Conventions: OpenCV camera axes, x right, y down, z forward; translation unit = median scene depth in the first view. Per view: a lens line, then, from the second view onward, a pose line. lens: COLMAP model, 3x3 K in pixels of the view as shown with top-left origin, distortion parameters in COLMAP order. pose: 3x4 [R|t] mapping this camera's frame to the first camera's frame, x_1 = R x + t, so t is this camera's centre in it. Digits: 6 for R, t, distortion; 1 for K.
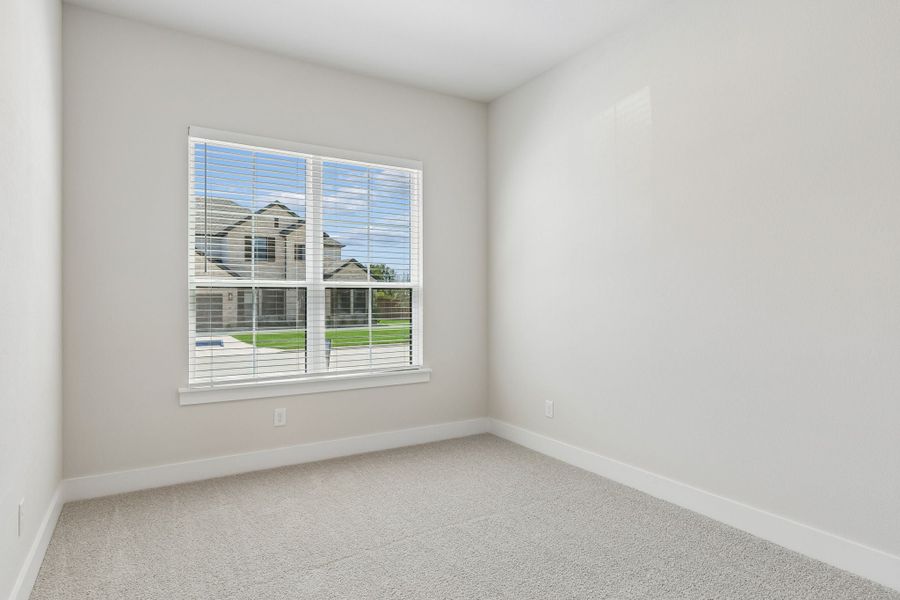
lens RADIAL K [[503.3, 0, 452.9], [0, 503.3, 297.8], [0, 0, 1]] dist [0.003926, 0.000572]
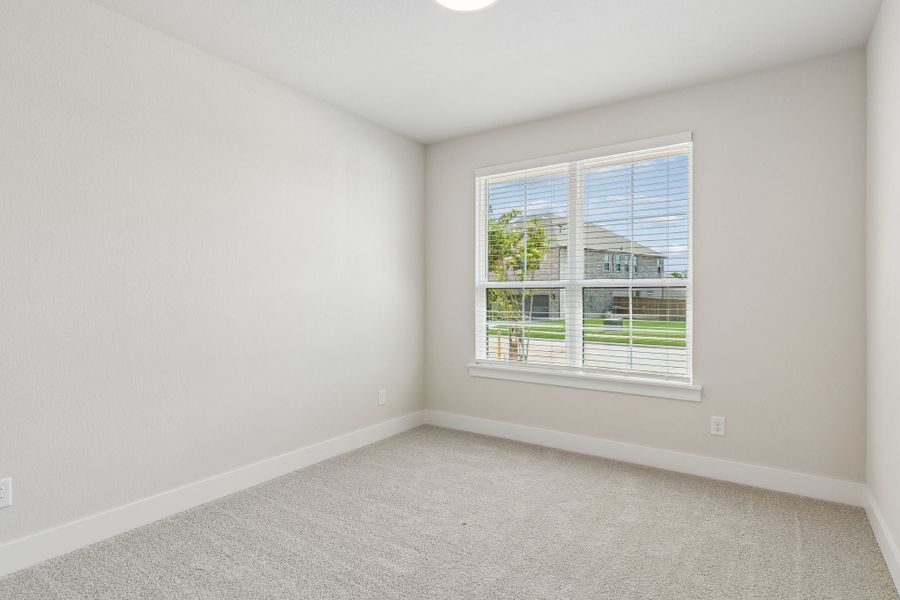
lens RADIAL K [[503.3, 0, 452.9], [0, 503.3, 297.8], [0, 0, 1]] dist [0.003926, 0.000572]
pose [[0.394783, 0.001666, -0.918773, 0.618588], [-0.000112, 0.999998, 0.001766, -0.000181], [0.918775, -0.000594, 0.394782, 0.367499]]
